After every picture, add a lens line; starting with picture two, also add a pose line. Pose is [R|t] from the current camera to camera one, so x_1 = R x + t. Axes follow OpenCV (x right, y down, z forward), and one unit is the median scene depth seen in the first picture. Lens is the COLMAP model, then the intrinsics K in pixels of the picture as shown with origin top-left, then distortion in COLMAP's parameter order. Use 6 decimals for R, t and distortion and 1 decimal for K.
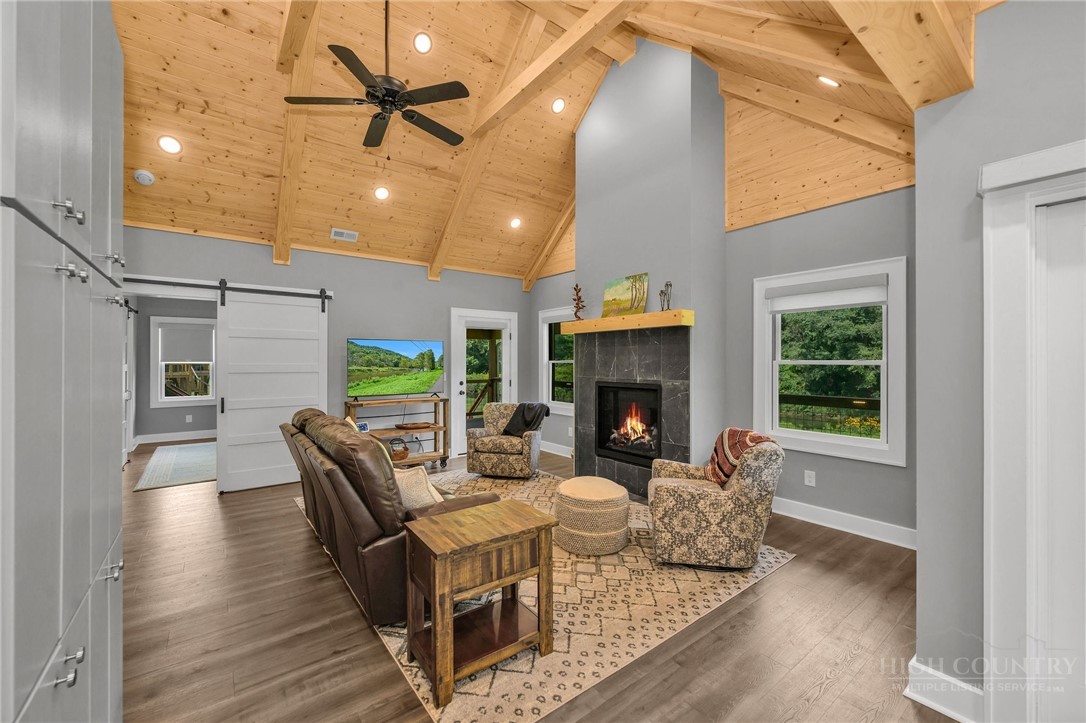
lens RADIAL K [[438.5, 0, 536.1], [0, 438.5, 362.4], [0, 0, 1]] dist [0.001846, -0.000439]
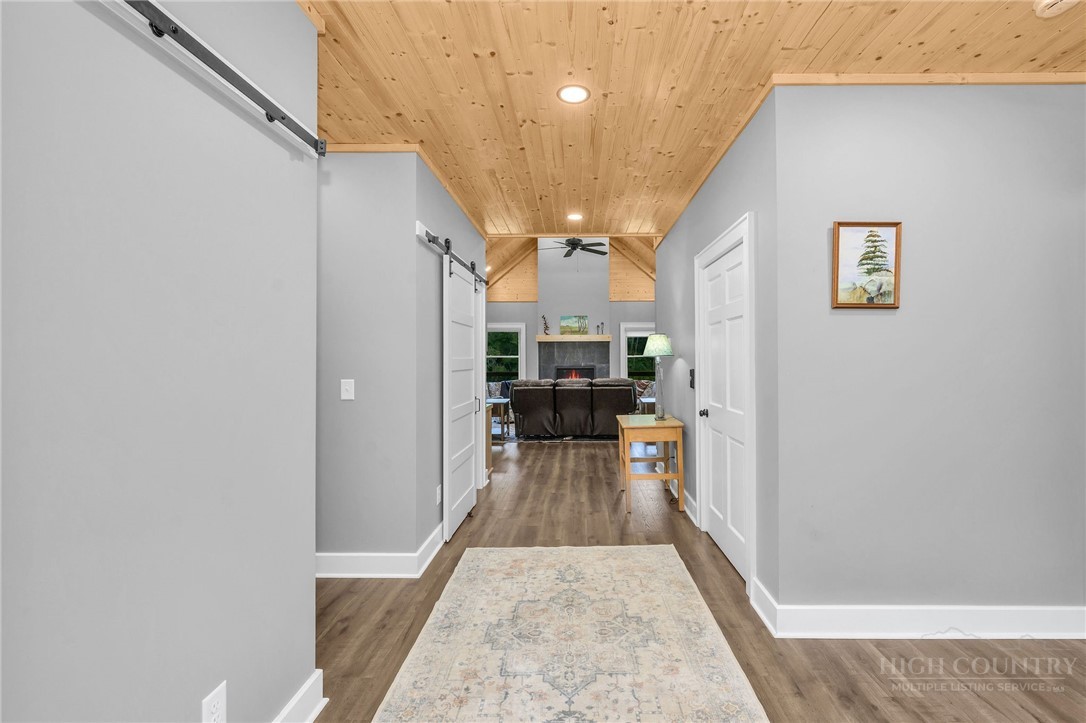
lens RADIAL K [[479.9, 0, 553.8], [0, 479.9, 359.7], [0, 0, 1]] dist [-0.002754, -0.000344]
pose [[0.632671, -0.010280, 0.774352, -1.631687], [0.003001, 0.999937, 0.010823, -0.010779], [-0.774415, -0.004523, 0.632662, -0.378285]]
